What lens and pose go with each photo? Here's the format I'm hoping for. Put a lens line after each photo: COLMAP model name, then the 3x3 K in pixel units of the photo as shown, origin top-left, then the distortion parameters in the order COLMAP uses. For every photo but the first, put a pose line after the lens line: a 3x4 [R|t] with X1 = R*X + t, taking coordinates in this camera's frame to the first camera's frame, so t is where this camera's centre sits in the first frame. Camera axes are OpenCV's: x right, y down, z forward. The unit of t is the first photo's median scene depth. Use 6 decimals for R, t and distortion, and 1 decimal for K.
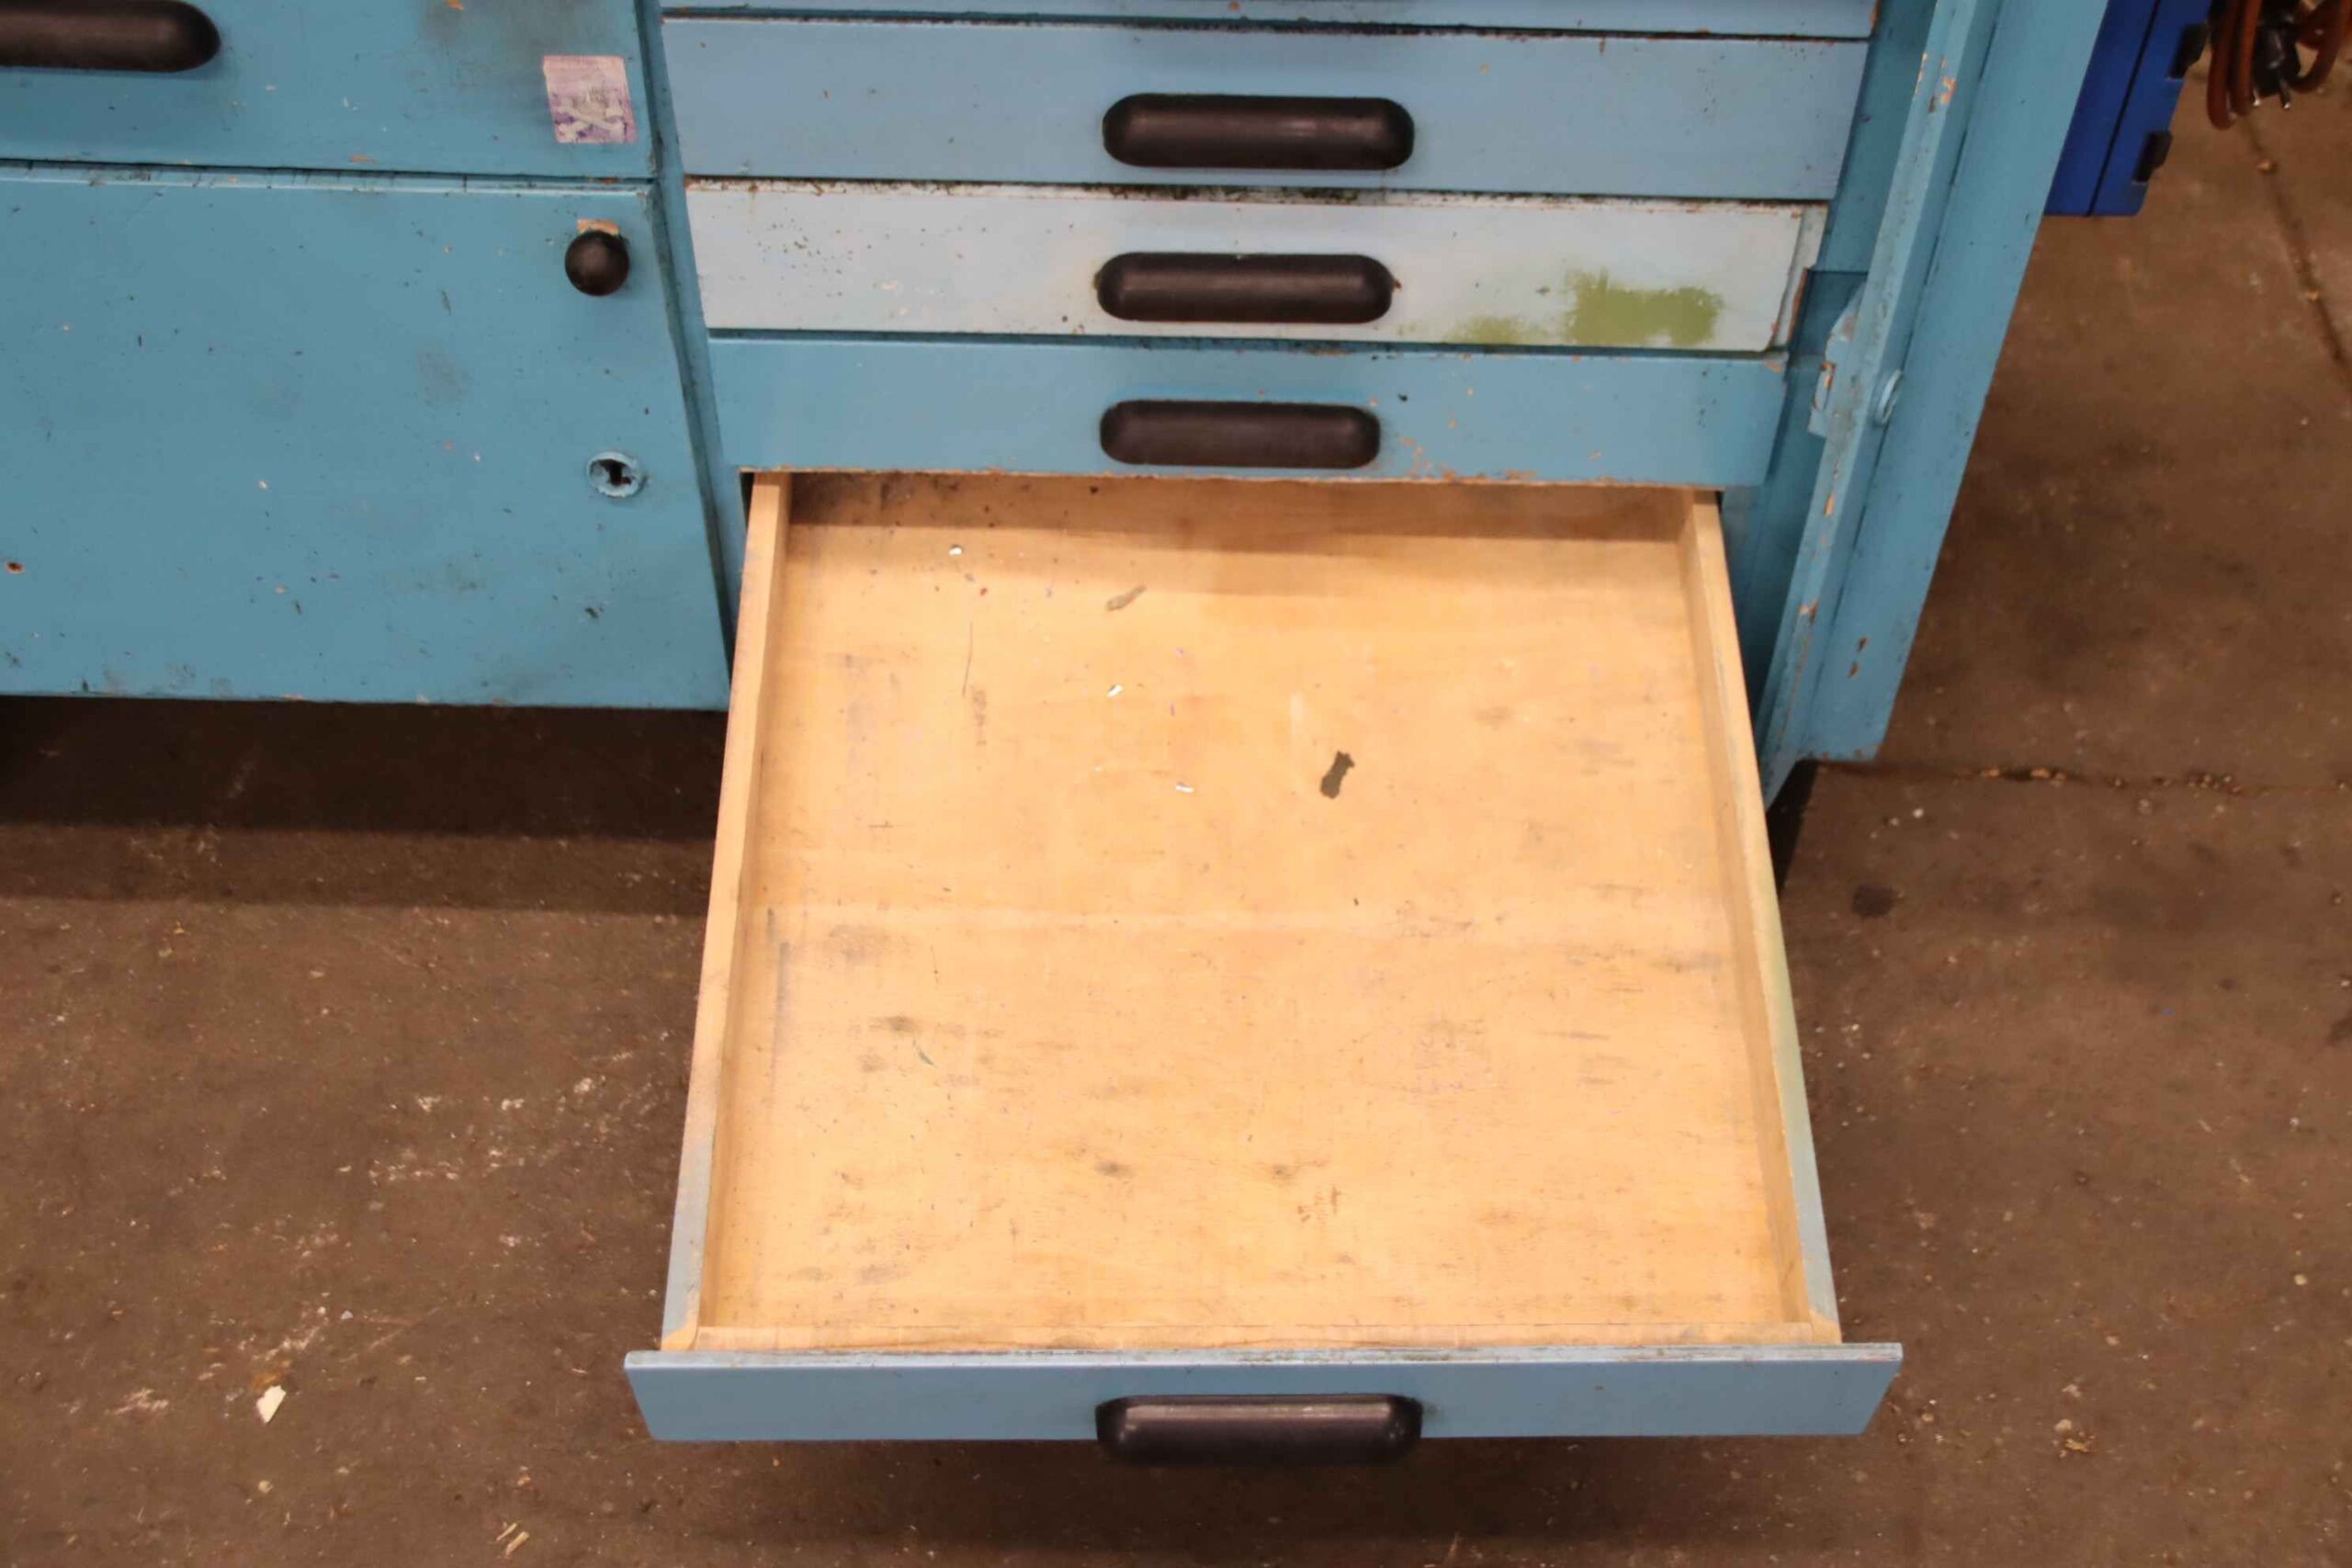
lens RADIAL K [[2781.0, 0, 1180.7], [0, 2781.0, 788.2], [0, 0, 1]] dist [-0.073830, 0.235168]
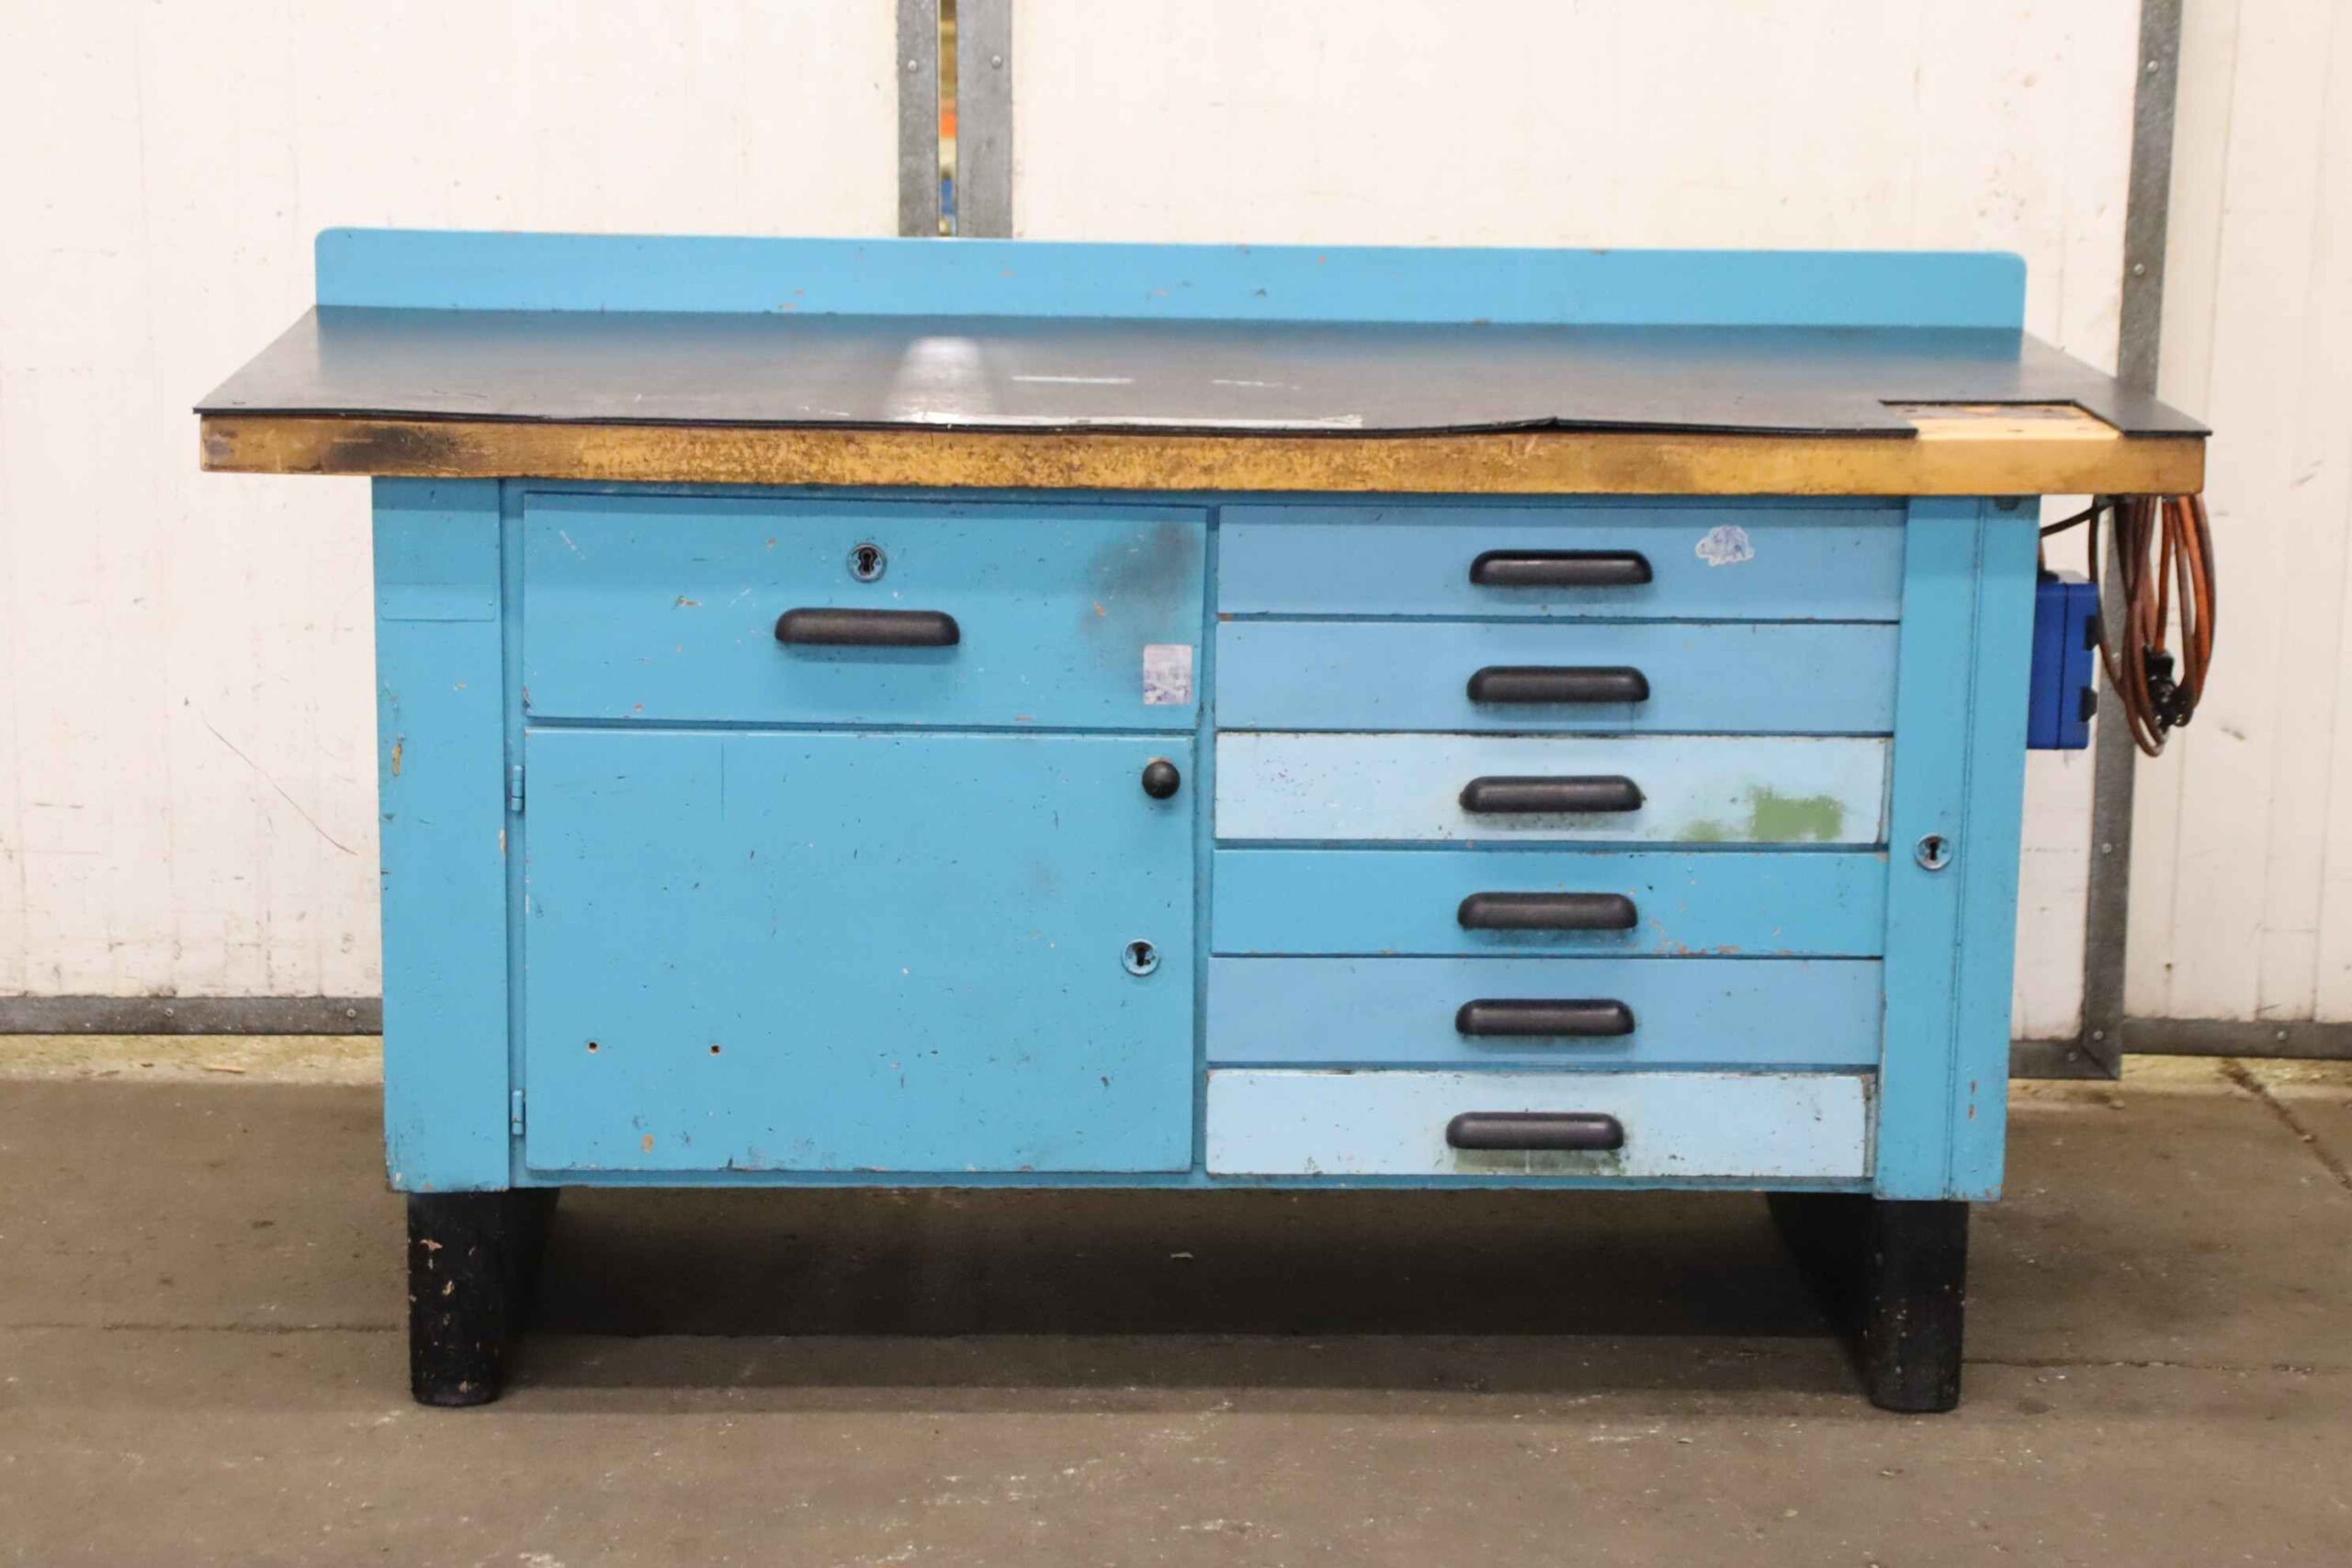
lens RADIAL K [[4713.6, 0, 1177.6], [0, 4713.6, 781.3], [0, 0, 1]] dist [0.200283, 0.399379]
pose [[0.998167, -0.012247, 0.059270, -0.327621], [0.045085, 0.803802, -0.593186, 1.315917], [-0.040376, 0.594770, 0.802881, -1.115541]]
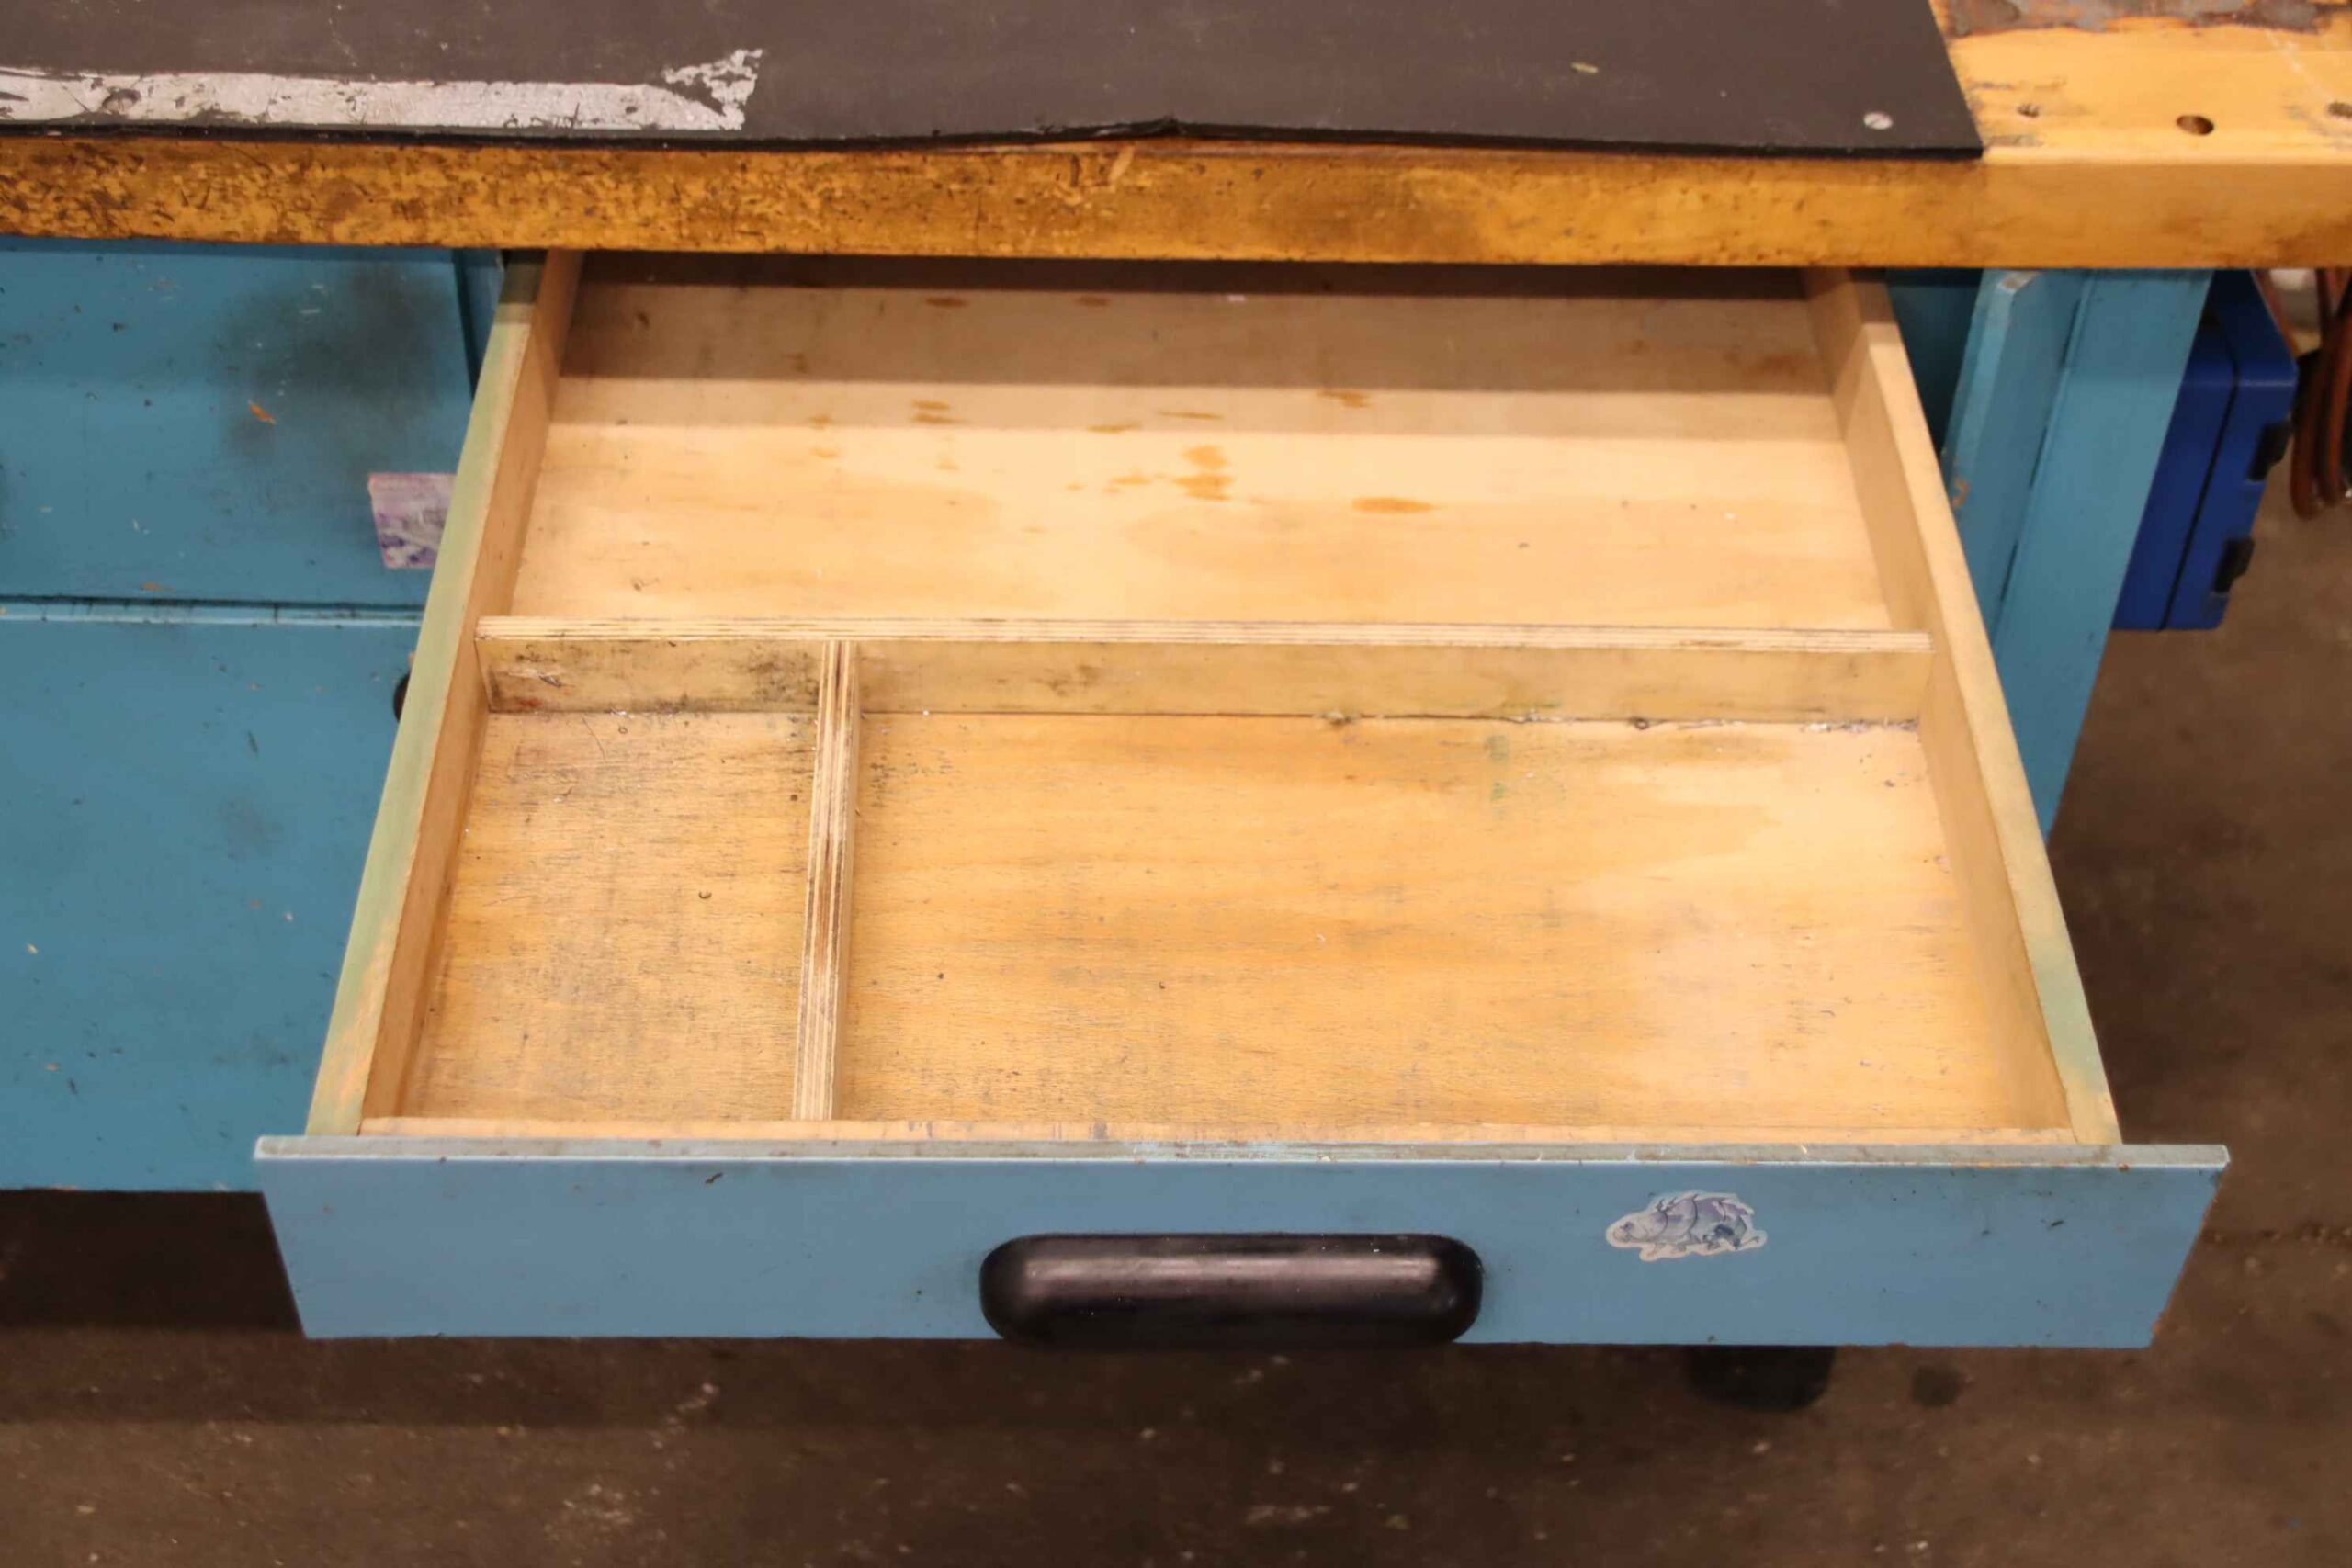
lens RADIAL K [[3156.6, 0, 1182.4], [0, 3156.6, 779.9], [0, 0, 1]] dist [-0.028302, 0.292372]
pose [[0.999784, -0.009998, 0.018226, 0.003229], [0.011873, 0.994308, -0.105880, -0.053434], [-0.017064, 0.106074, 0.994212, 0.025334]]
